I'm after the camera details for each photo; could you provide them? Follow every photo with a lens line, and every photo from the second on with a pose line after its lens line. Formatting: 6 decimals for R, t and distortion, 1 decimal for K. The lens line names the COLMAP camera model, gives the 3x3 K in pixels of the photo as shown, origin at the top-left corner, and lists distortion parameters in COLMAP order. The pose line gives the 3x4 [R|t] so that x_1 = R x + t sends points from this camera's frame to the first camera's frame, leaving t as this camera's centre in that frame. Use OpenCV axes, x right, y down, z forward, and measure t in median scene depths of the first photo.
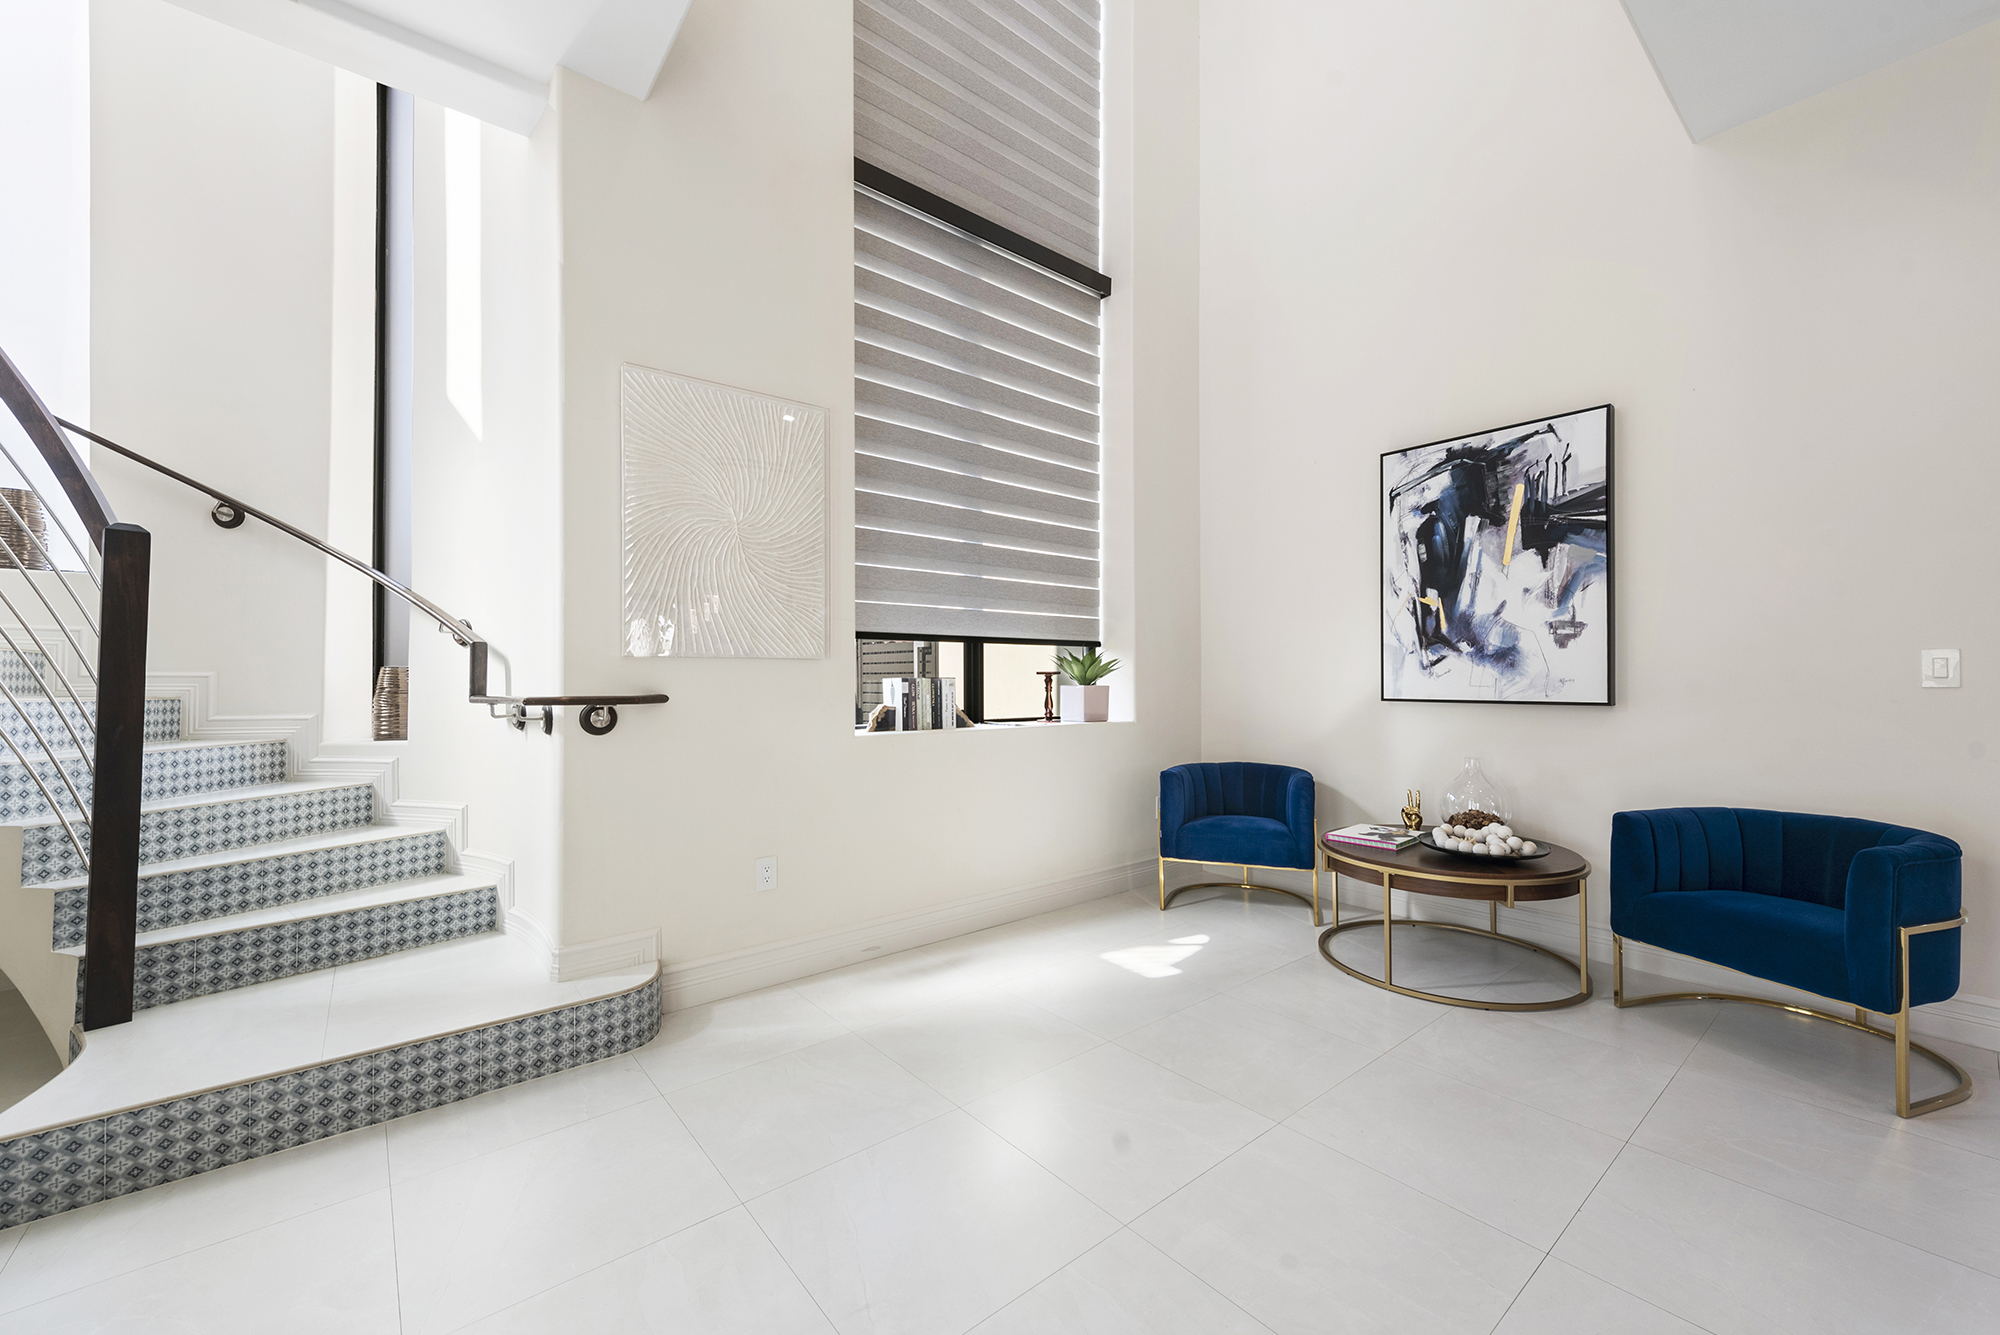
lens RADIAL K [[804.5, 0, 1006.0], [0, 804.5, 680.9], [0, 0, 1]] dist [0.004814, -0.000267]
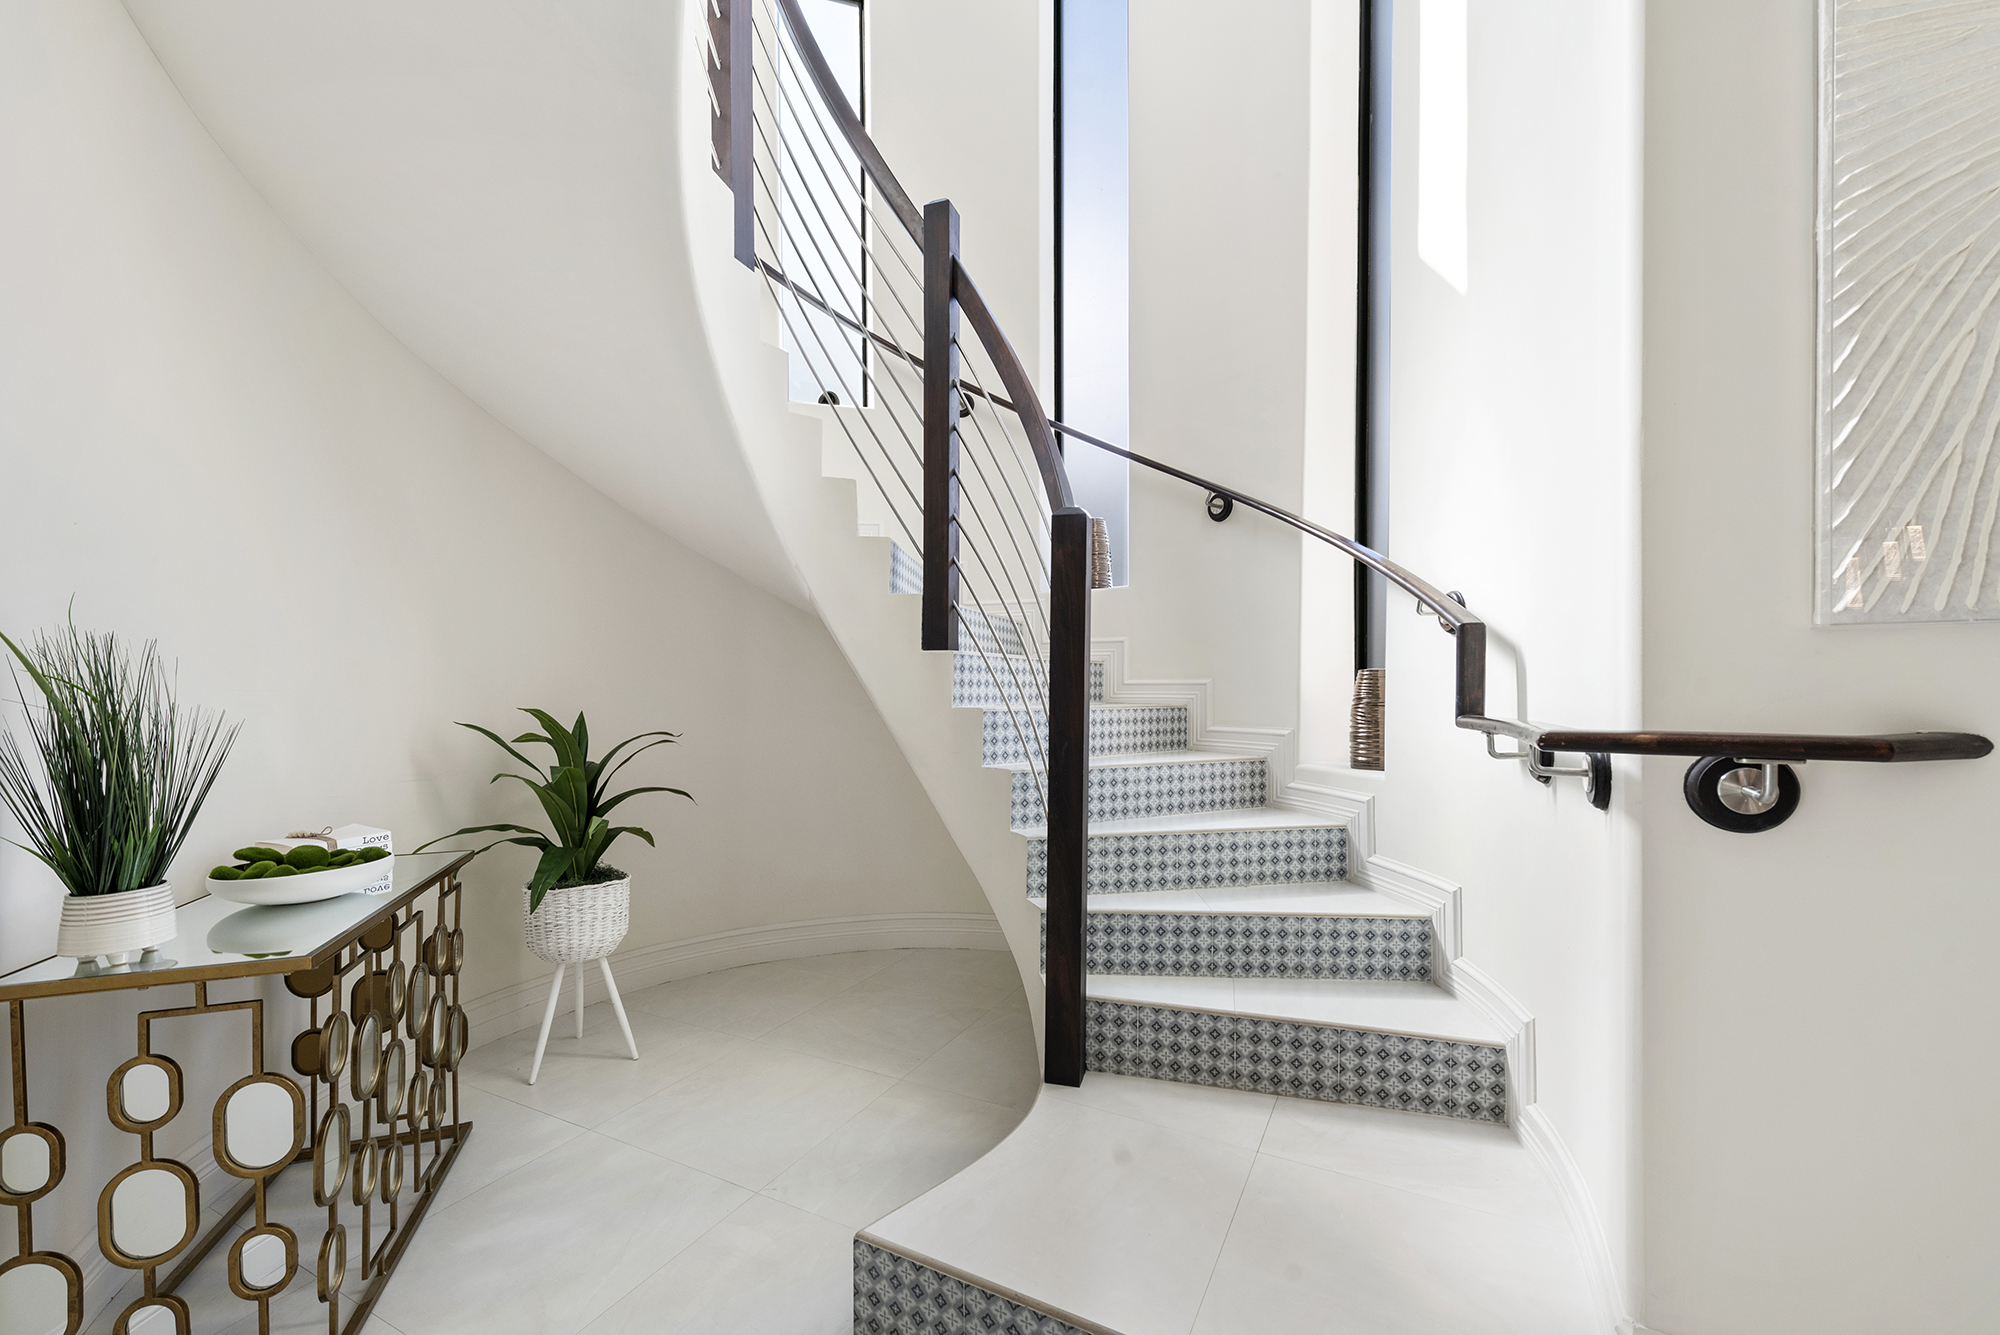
lens RADIAL K [[804.5, 0, 1006.0], [0, 804.5, 680.9], [0, 0, 1]] dist [0.004814, -0.000267]
pose [[0.408421, -0.006313, -0.912772, -0.243037], [0.001771, 0.999980, -0.006124, -0.003499], [0.912792, 0.000884, 0.408424, 0.426313]]
